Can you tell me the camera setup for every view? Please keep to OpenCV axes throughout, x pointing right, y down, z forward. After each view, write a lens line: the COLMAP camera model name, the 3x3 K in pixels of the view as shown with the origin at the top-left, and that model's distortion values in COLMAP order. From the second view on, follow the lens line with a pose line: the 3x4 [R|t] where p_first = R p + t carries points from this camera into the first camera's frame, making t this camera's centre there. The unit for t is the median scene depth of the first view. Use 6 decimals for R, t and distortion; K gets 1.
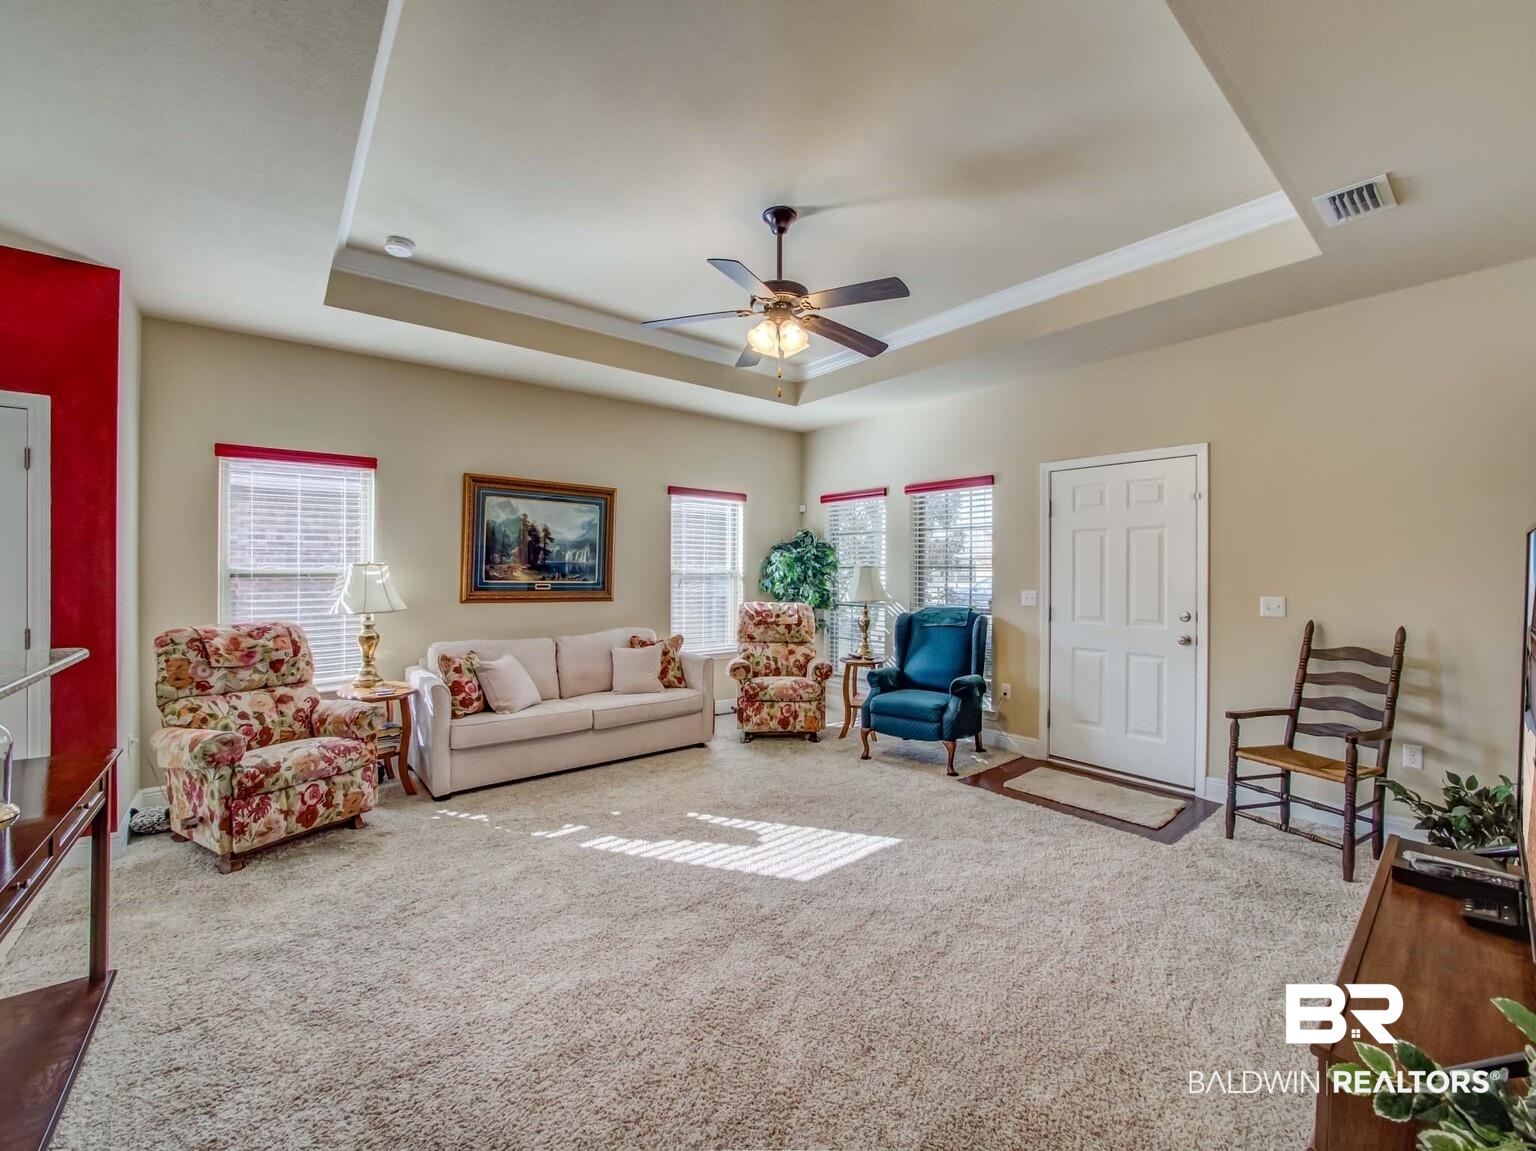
lens RADIAL K [[625.1, 0, 756.2], [0, 625.1, 574.2], [0, 0, 1]] dist [-0.030843, 0.006257]
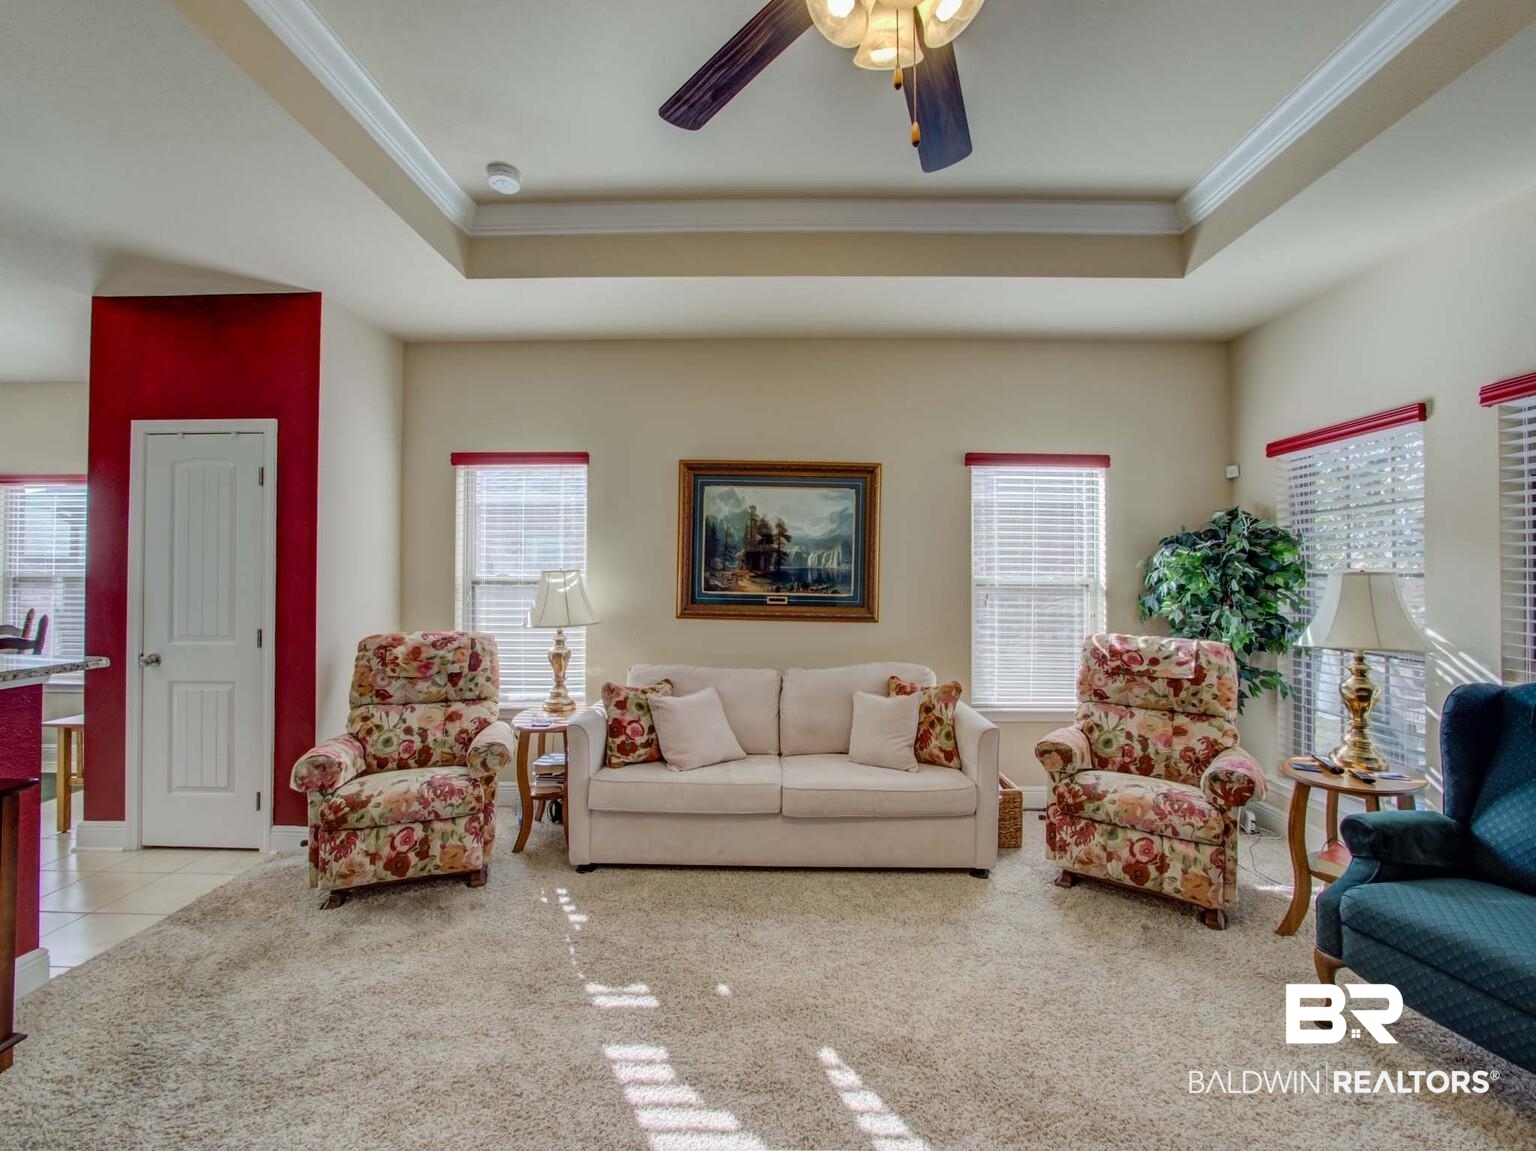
lens RADIAL K [[625.1, 0, 769.1], [0, 625.1, 568.8], [0, 0, 1]] dist [-0.030843, 0.006257]
pose [[0.775696, -0.006867, -0.631070, 0.138225], [-0.008031, 0.999752, -0.020750, -0.002486], [0.631056, 0.021164, 0.775448, 0.420802]]
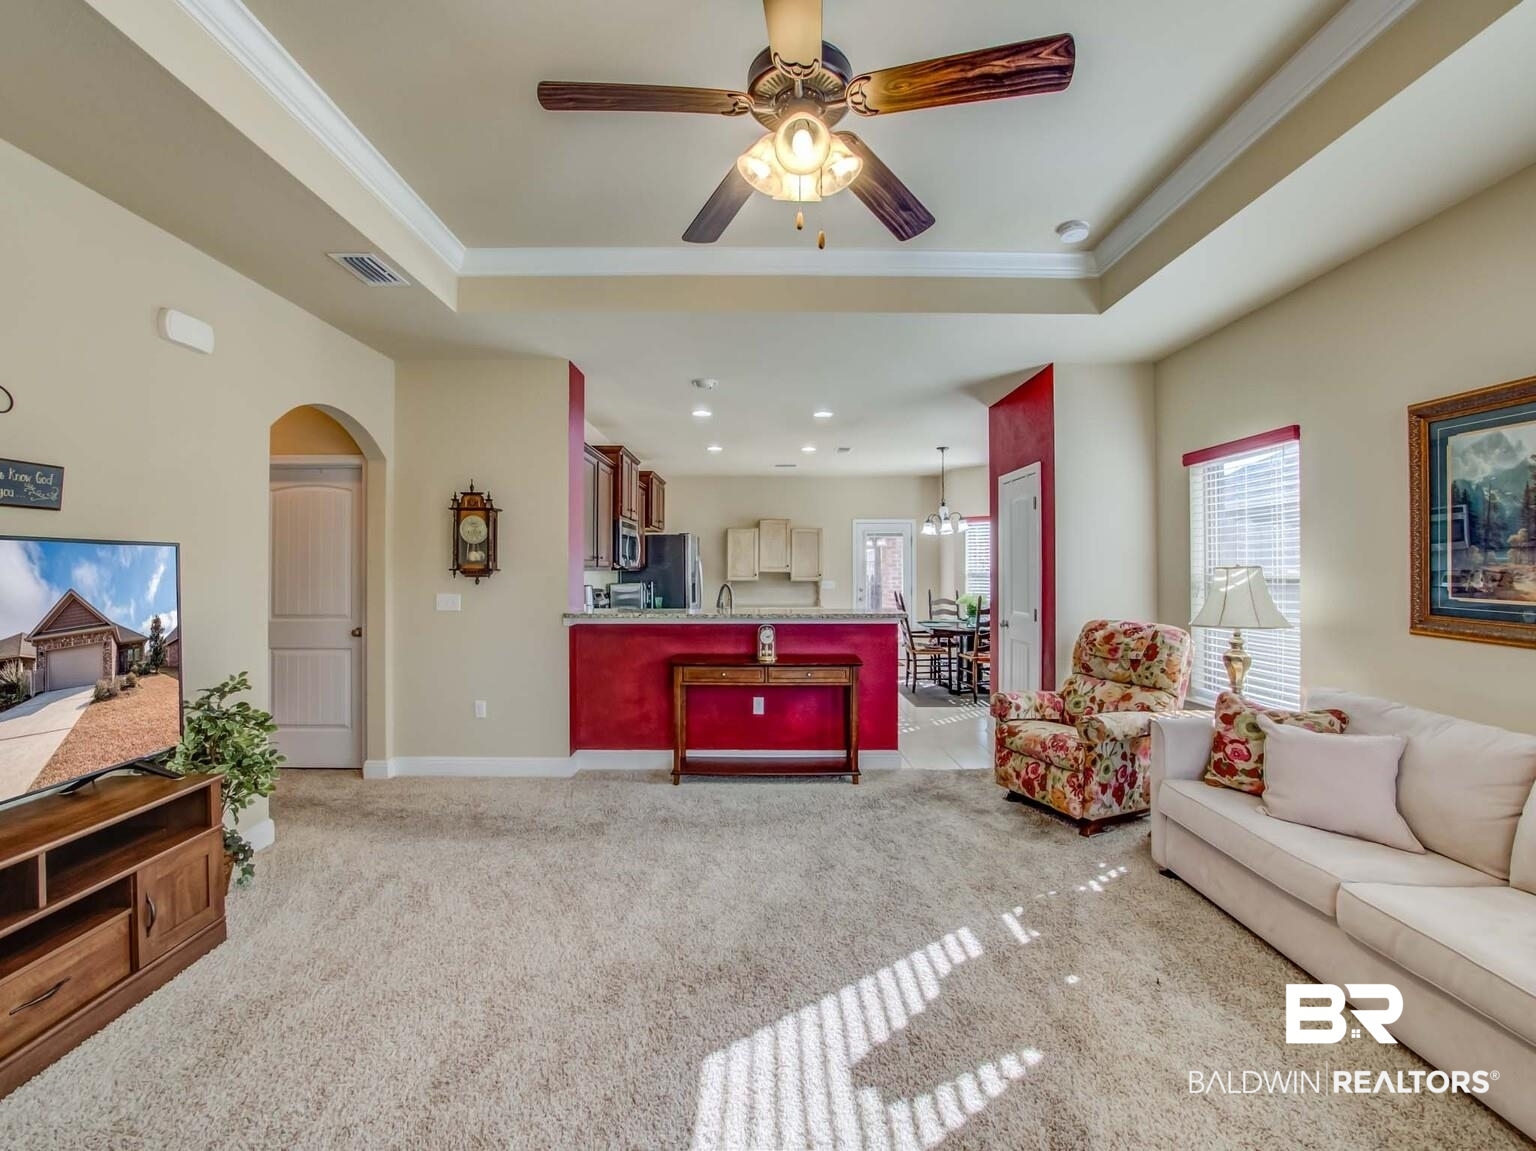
lens RADIAL K [[625.1, 0, 762.0], [0, 625.1, 569.4], [0, 0, 1]] dist [-0.030843, 0.006257]
pose [[-0.609470, -0.001912, -0.792807, 0.322187], [-0.011246, 0.999917, 0.006235, -0.009717], [0.792729, 0.012716, -0.609441, 0.841670]]
